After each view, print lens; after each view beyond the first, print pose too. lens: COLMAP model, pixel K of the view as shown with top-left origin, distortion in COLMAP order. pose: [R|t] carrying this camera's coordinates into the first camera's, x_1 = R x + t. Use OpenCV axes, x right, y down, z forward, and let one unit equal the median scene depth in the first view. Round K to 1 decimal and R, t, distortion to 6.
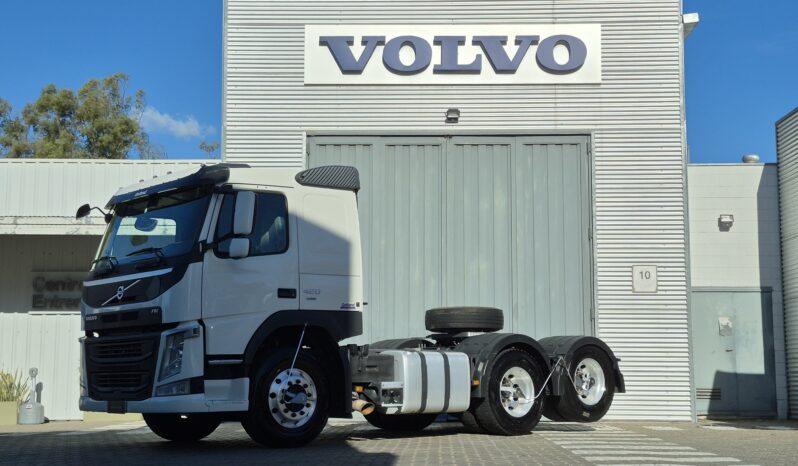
lens RADIAL K [[1101.5, 0, 399.0], [0, 1101.5, 233.0], [0, 0, 1]] dist [0.221859, 0.004224]
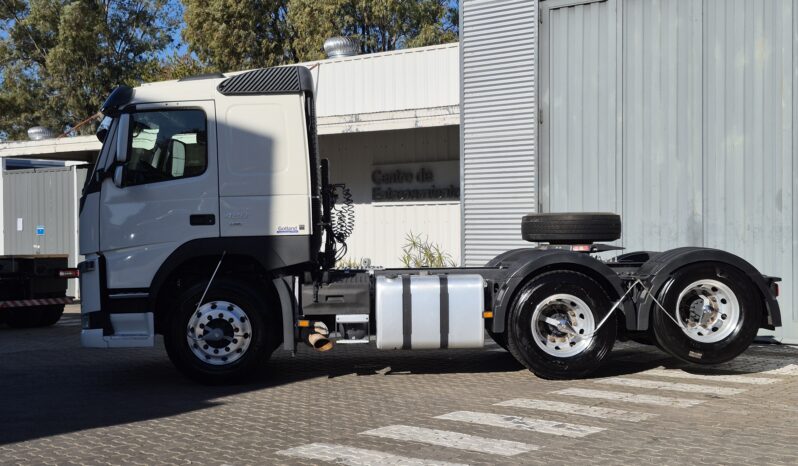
lens RADIAL K [[1101.5, 0, 399.0], [0, 1101.5, 233.0], [0, 0, 1]] dist [0.221859, 0.004224]
pose [[0.790745, -0.004563, -0.612129, 0.569154], [0.087466, 0.990554, 0.105604, -0.016286], [0.605865, -0.137046, 0.783675, 0.373297]]
